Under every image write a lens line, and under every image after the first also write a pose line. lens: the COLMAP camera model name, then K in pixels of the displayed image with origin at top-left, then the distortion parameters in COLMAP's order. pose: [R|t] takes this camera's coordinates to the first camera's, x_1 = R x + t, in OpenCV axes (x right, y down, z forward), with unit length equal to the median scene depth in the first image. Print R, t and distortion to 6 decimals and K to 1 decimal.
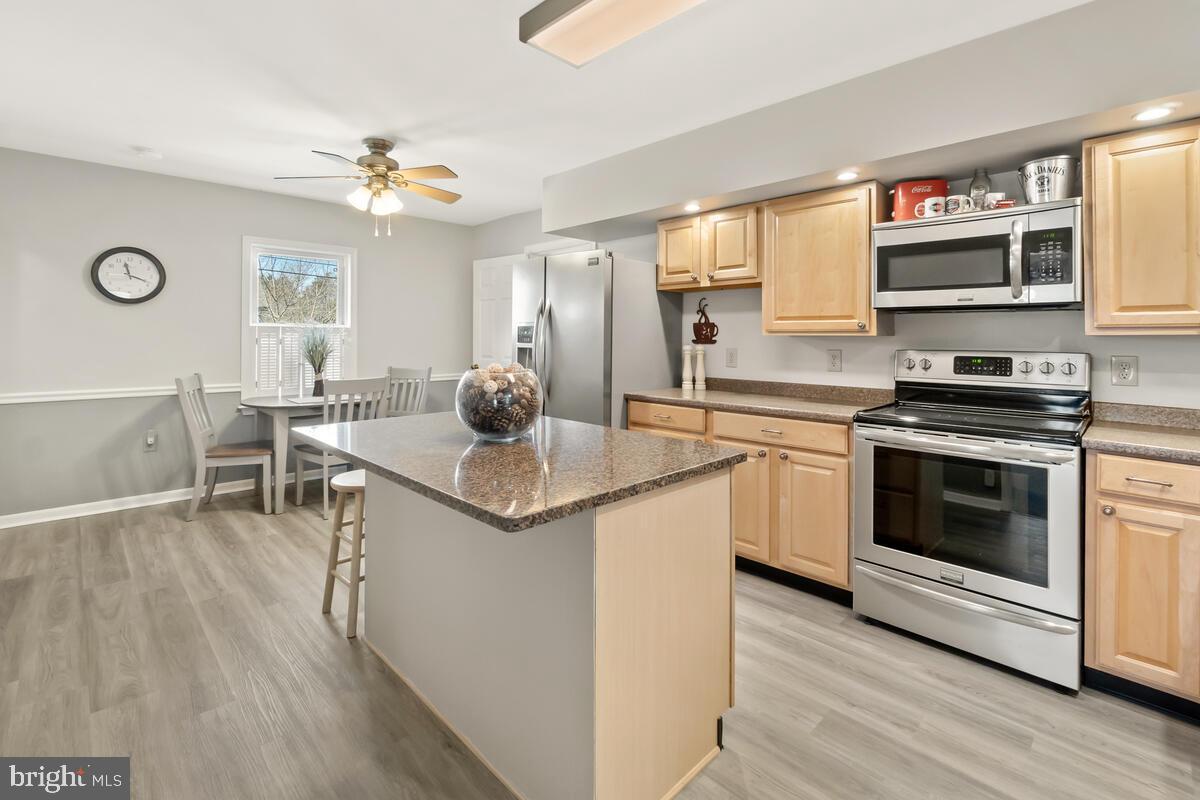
lens RADIAL K [[538.3, 0, 568.5], [0, 538.3, 338.4], [0, 0, 1]] dist [-0.004826, 0.000517]
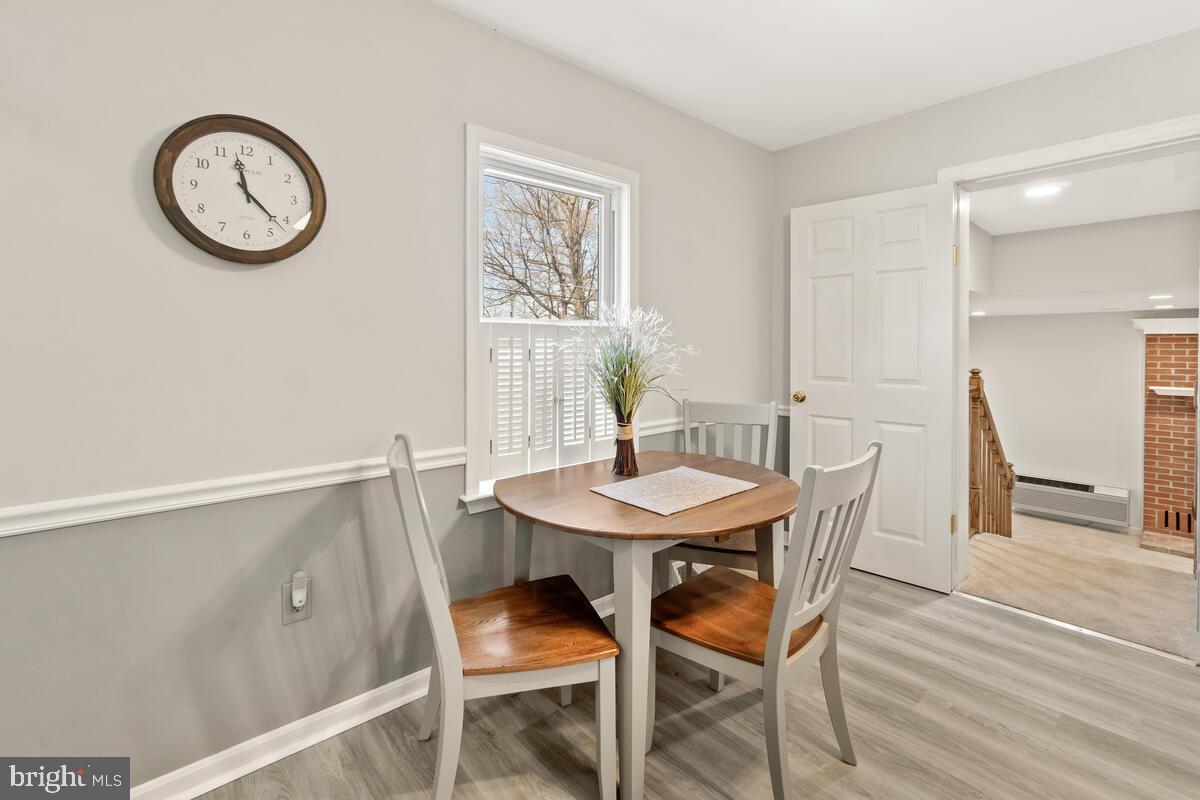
lens RADIAL K [[538.3, 0, 565.7], [0, 538.3, 357.3], [0, 0, 1]] dist [-0.004826, 0.000517]
pose [[0.998284, -0.002677, -0.058494, -0.526496], [0.004201, 0.999655, 0.025938, -0.005238], [0.058405, -0.026139, 0.997951, 0.578772]]
